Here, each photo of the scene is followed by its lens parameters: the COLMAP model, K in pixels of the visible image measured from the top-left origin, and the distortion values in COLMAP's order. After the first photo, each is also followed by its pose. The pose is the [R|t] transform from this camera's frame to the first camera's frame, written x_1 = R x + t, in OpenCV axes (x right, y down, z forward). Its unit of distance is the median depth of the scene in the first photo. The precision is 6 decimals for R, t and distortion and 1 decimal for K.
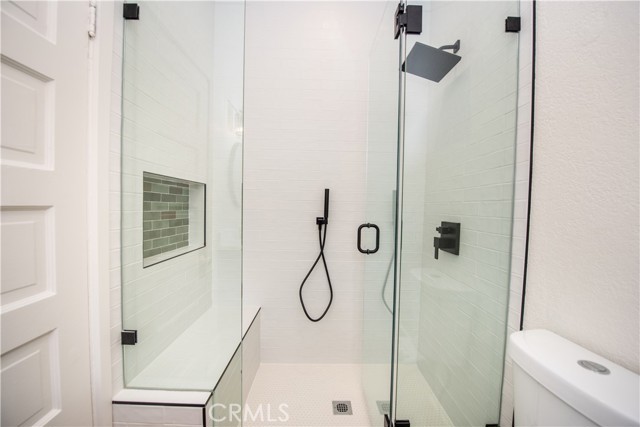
lens RADIAL K [[254.3, 0, 318.2], [0, 254.3, 212.9], [0, 0, 1]] dist [-0.001579, -0.000276]
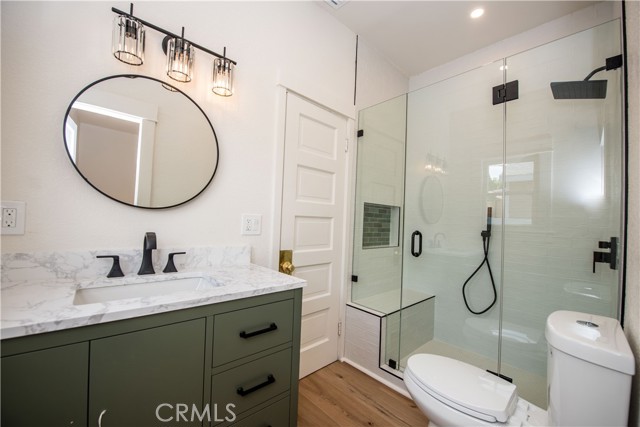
lens RADIAL K [[254.3, 0, 318.2], [0, 254.3, 212.9], [0, 0, 1]] dist [-0.001579, -0.000276]
pose [[0.649156, -0.013481, -0.760535, 0.507634], [-0.045973, 0.997320, -0.056919, 0.044705], [0.759264, 0.071914, 0.646797, -0.484928]]
